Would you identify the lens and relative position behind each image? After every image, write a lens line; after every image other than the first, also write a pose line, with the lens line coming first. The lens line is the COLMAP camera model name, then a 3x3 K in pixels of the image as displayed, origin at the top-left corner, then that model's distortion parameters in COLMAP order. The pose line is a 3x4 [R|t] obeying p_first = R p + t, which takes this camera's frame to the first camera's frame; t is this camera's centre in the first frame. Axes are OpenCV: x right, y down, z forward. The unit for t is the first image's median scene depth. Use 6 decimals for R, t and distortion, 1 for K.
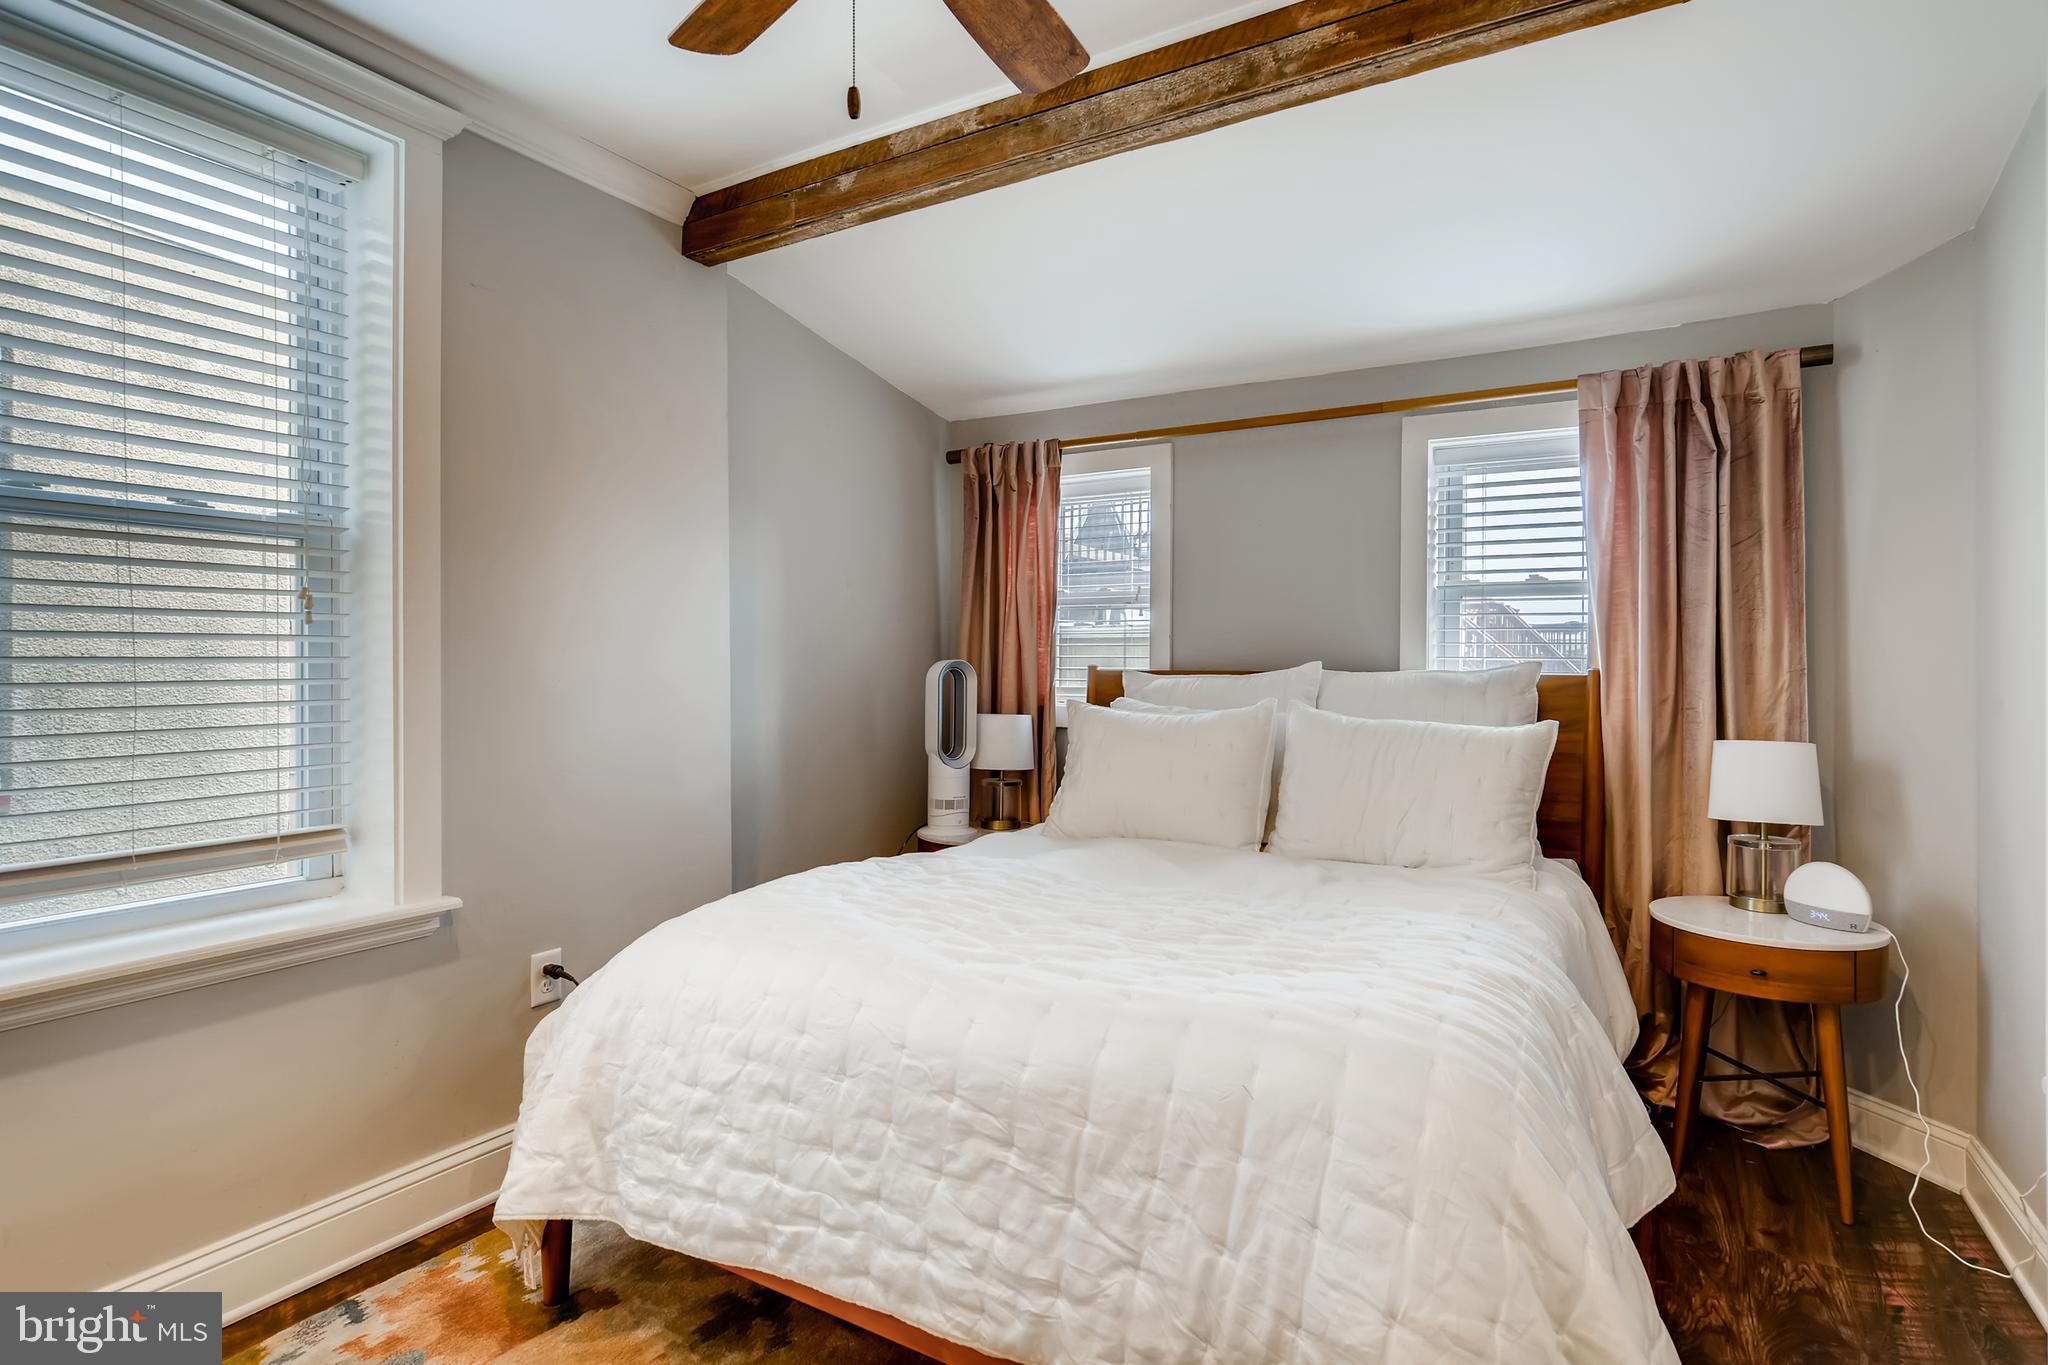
lens RADIAL K [[1038.0, 0, 1017.8], [0, 1038.0, 664.2], [0, 0, 1]] dist [-0.001968, 0.003427]
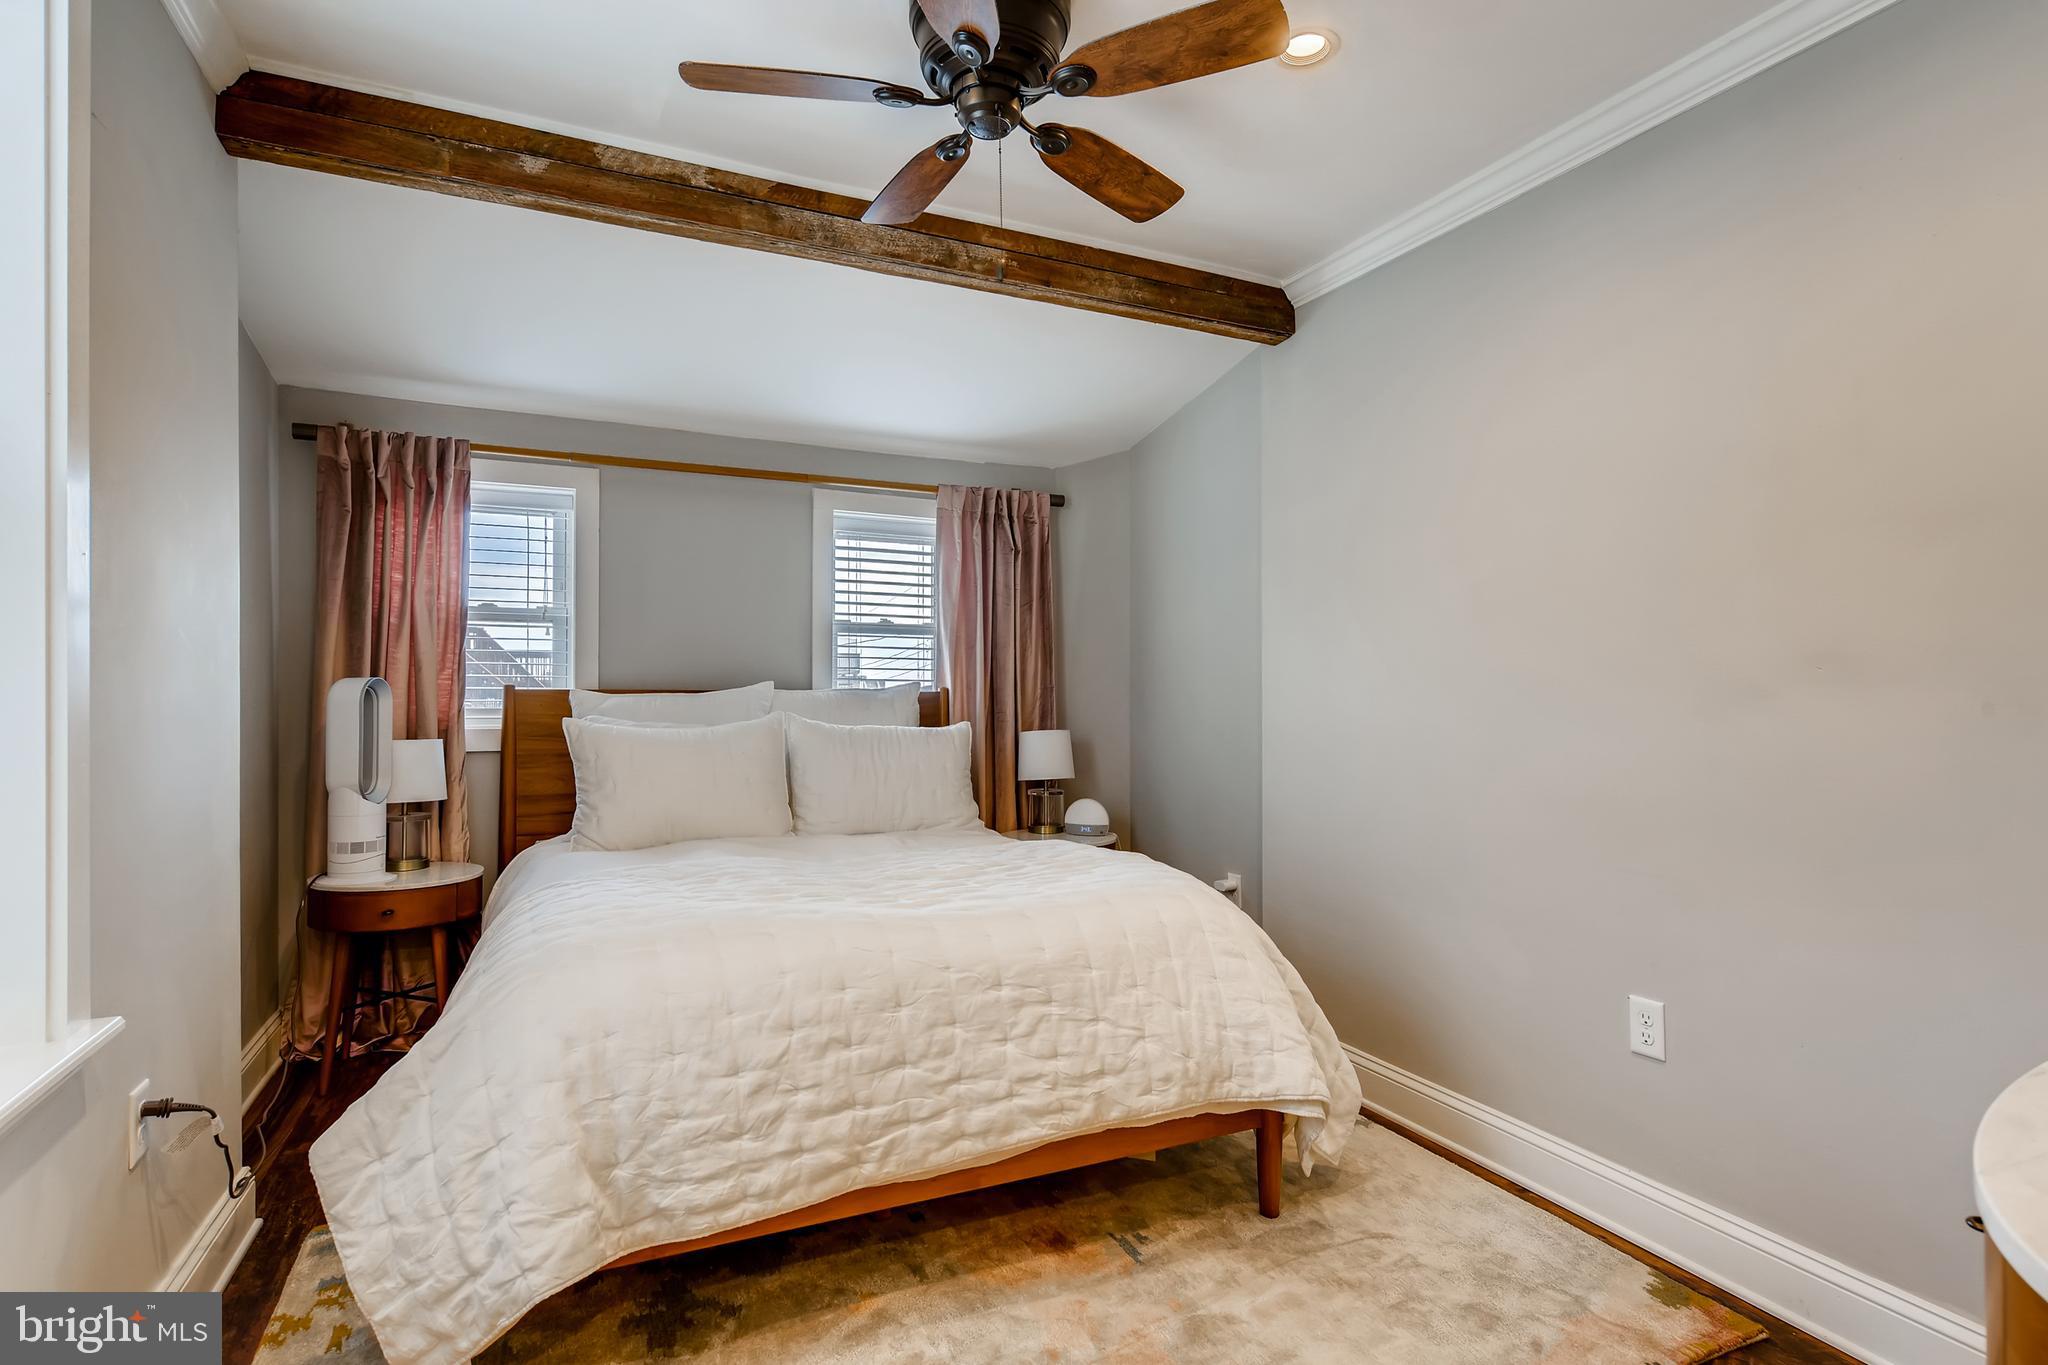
lens RADIAL K [[1038.0, 0, 1027.3], [0, 1038.0, 686.4], [0, 0, 1]] dist [-0.001968, 0.003427]
pose [[0.561051, 0.002378, 0.827778, -0.982461], [0.000536, 0.999995, -0.003236, 0.013277], [-0.827781, 0.002259, 0.561047, 0.151441]]
